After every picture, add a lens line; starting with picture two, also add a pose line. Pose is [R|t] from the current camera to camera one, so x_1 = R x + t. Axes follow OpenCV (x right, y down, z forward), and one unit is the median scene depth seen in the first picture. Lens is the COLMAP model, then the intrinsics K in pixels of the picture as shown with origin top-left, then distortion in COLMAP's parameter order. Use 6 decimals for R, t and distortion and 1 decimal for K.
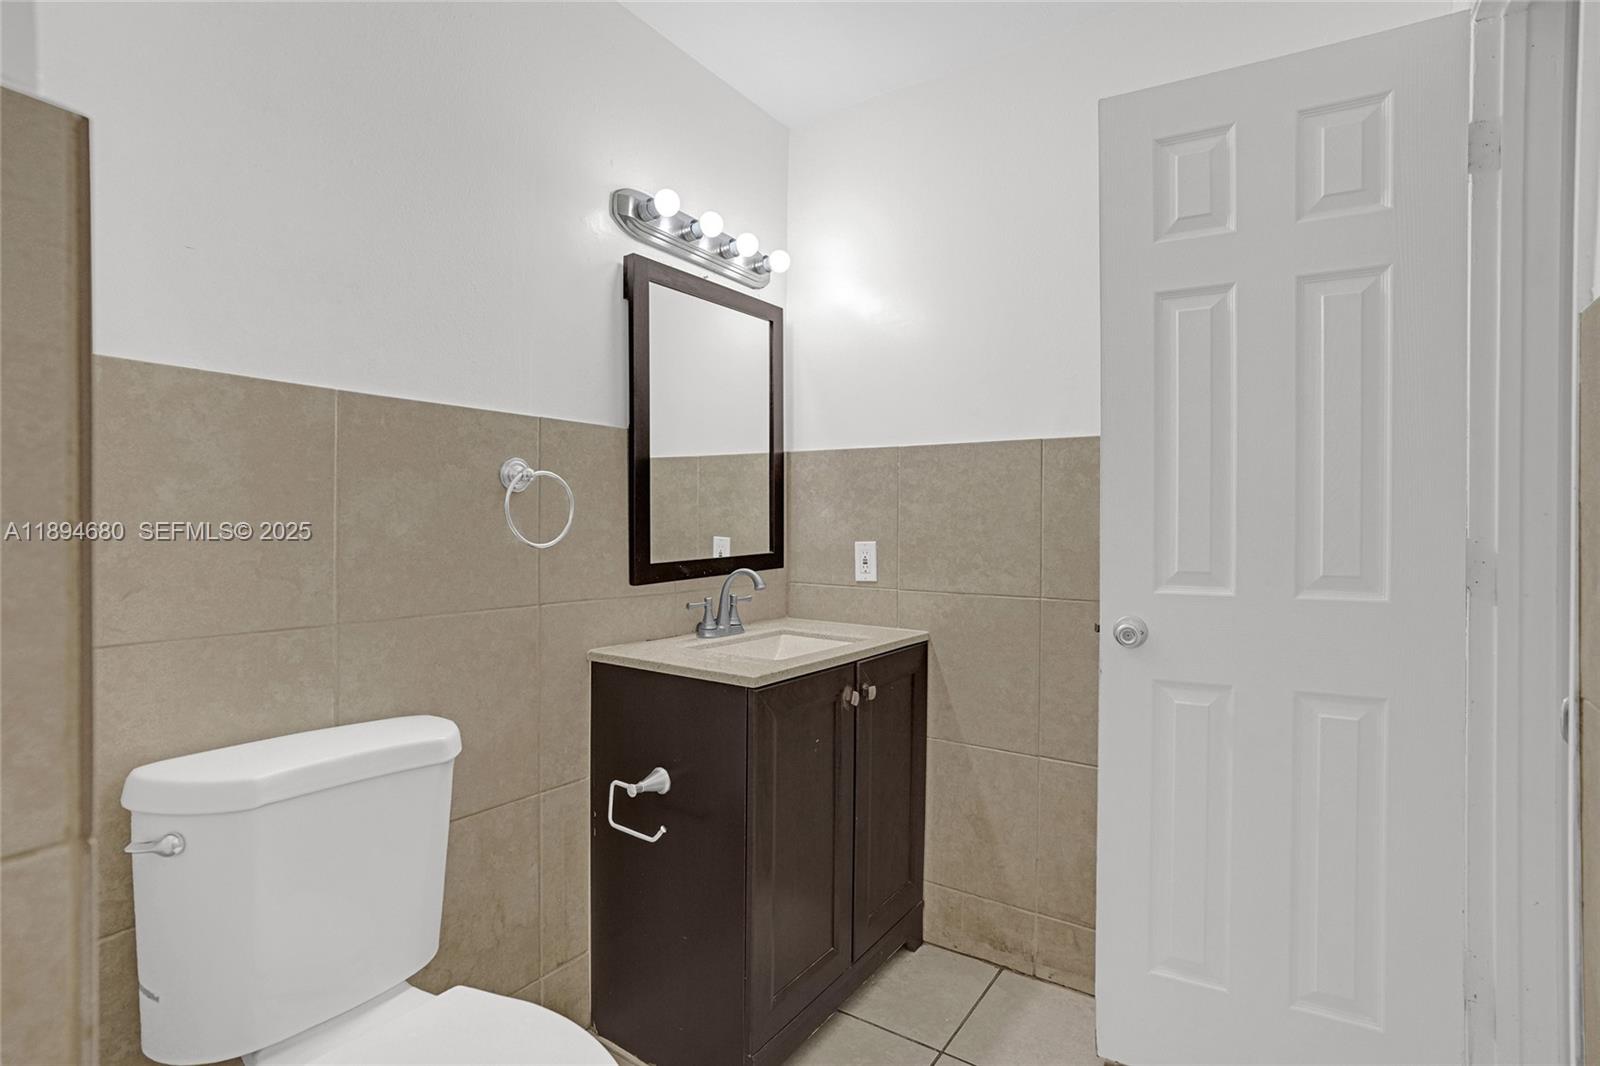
lens RADIAL K [[748.8, 0, 794.5], [0, 748.8, 531.9], [0, 0, 1]] dist [-0.050886, 0.024863]
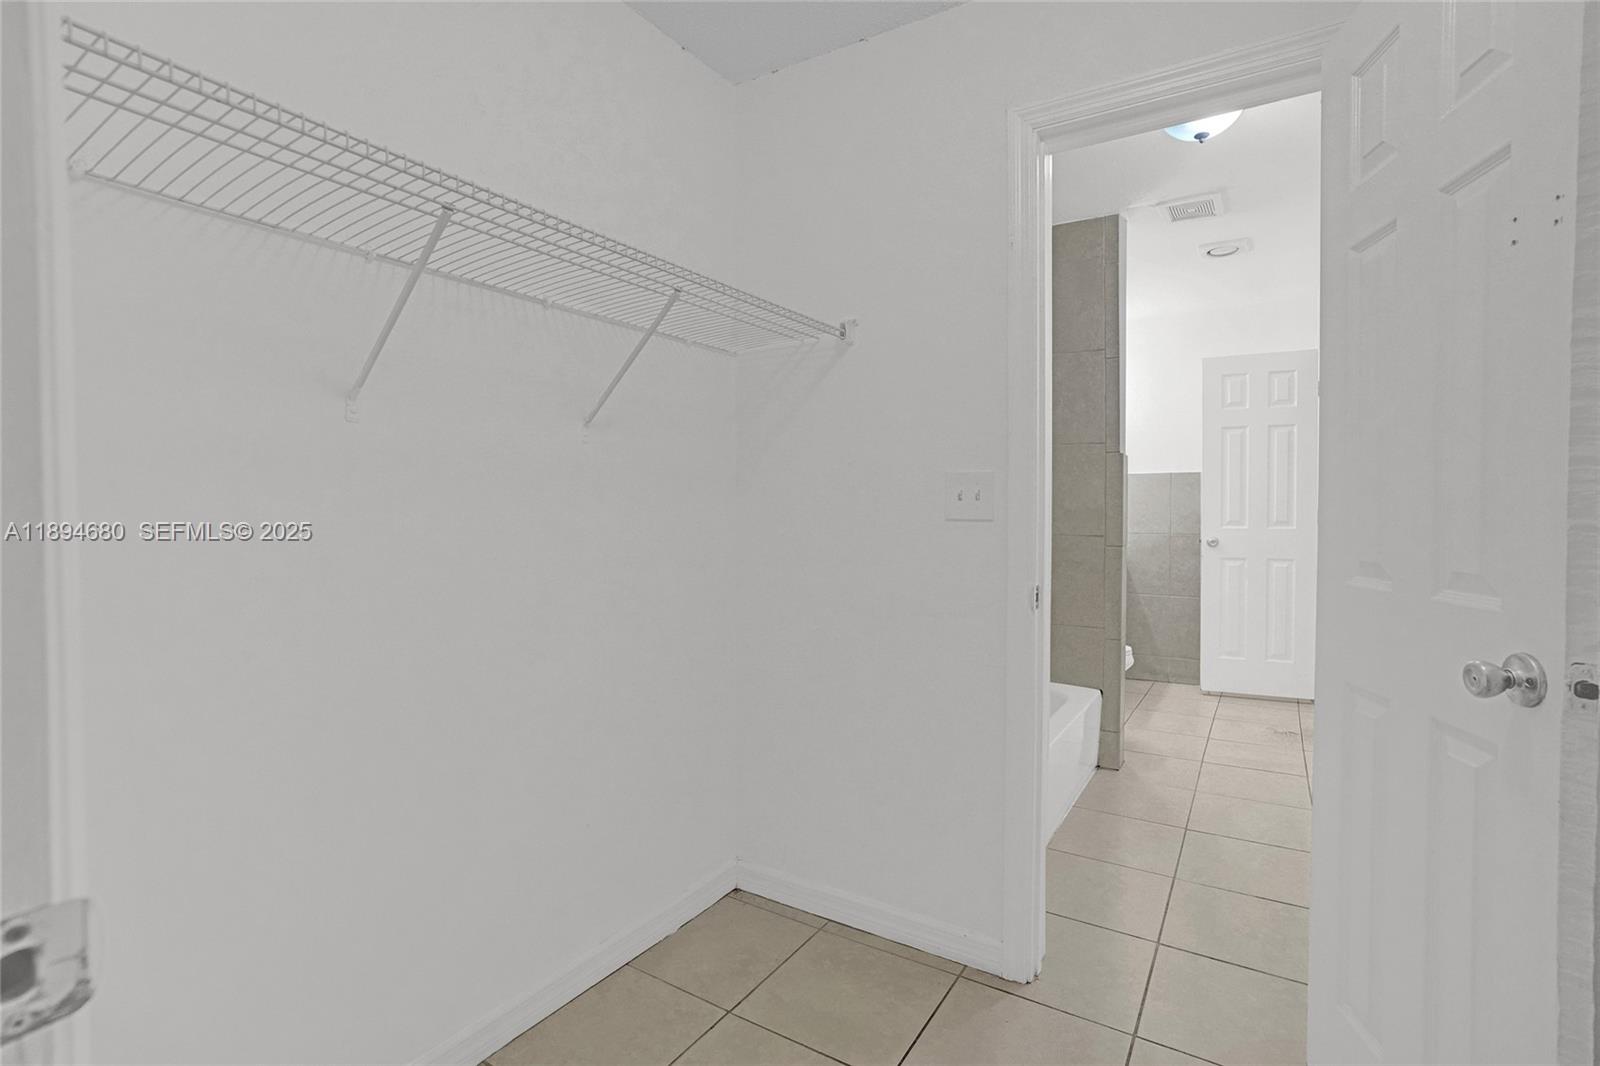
lens RADIAL K [[748.8, 0, 808.7], [0, 748.8, 525.9], [0, 0, 1]] dist [-0.050886, 0.024863]
pose [[0.998549, -0.003960, 0.053704, -1.291193], [0.003386, 0.999936, 0.010779, 0.034448], [-0.053743, -0.010582, 0.998499, -1.822852]]
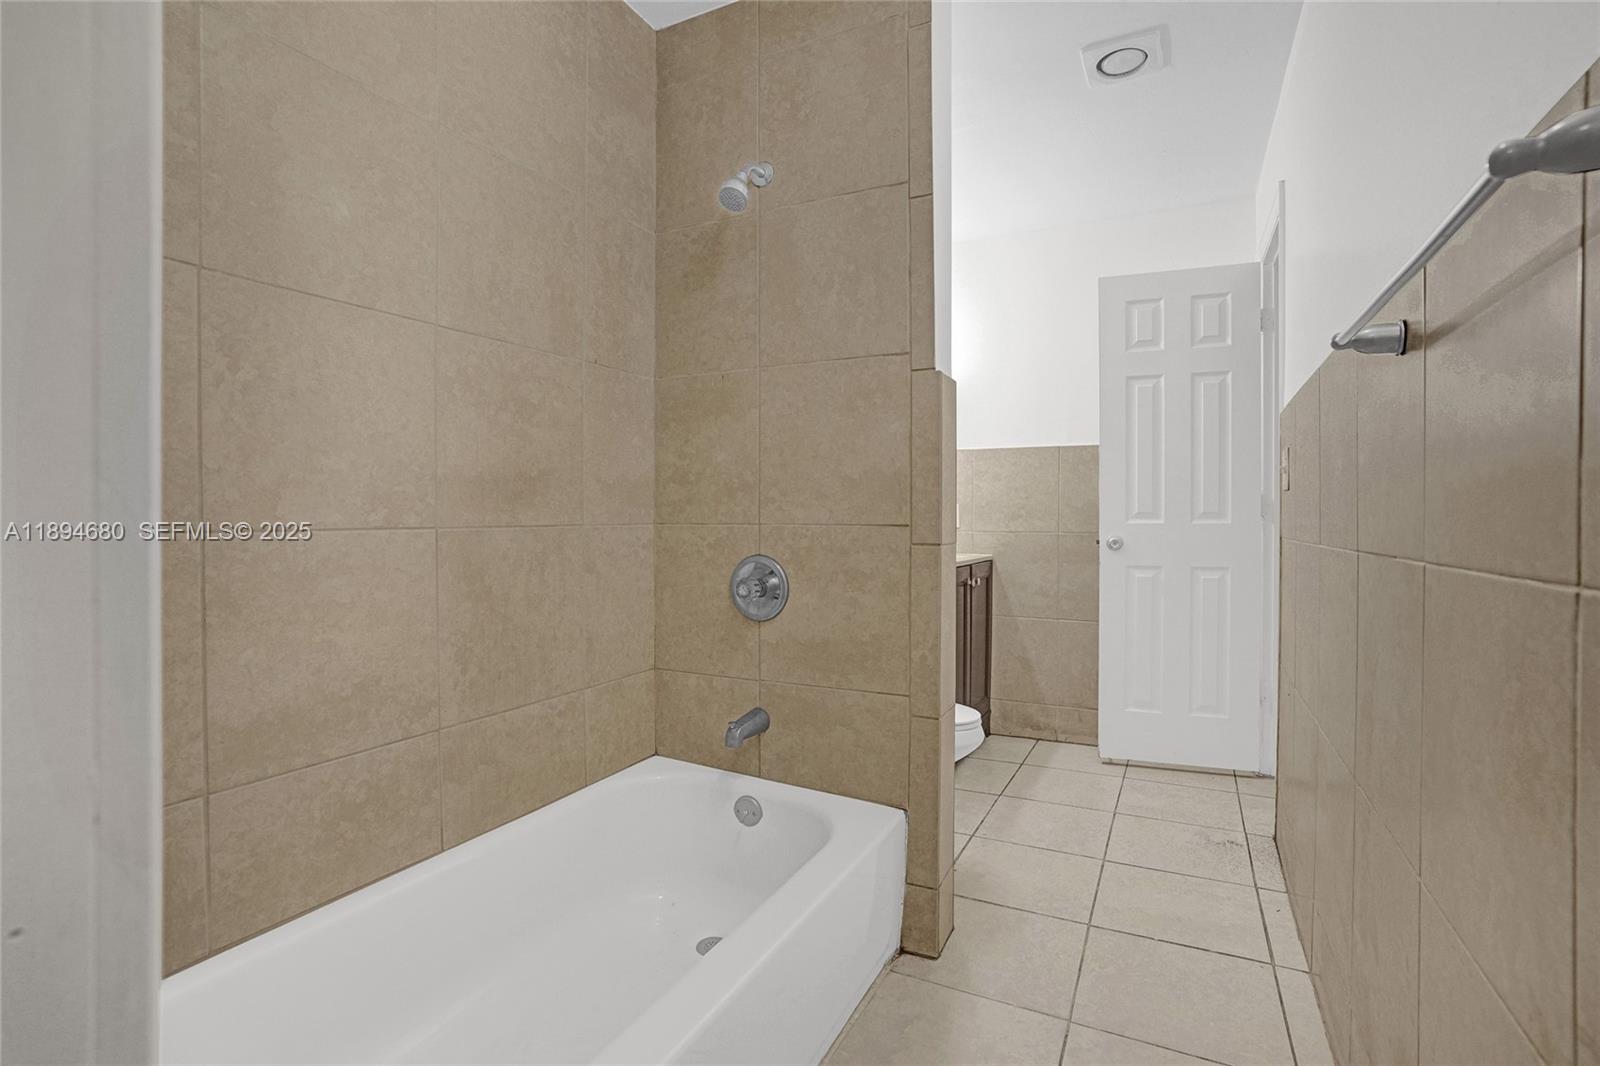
lens RADIAL K [[748.8, 0, 792.6], [0, 748.8, 527.8], [0, 0, 1]] dist [-0.050886, 0.024863]
pose [[0.991466, -0.003014, 0.130328, -0.680785], [0.002862, 0.999995, 0.001355, 0.088448], [-0.130331, -0.000970, 0.991470, -0.893813]]
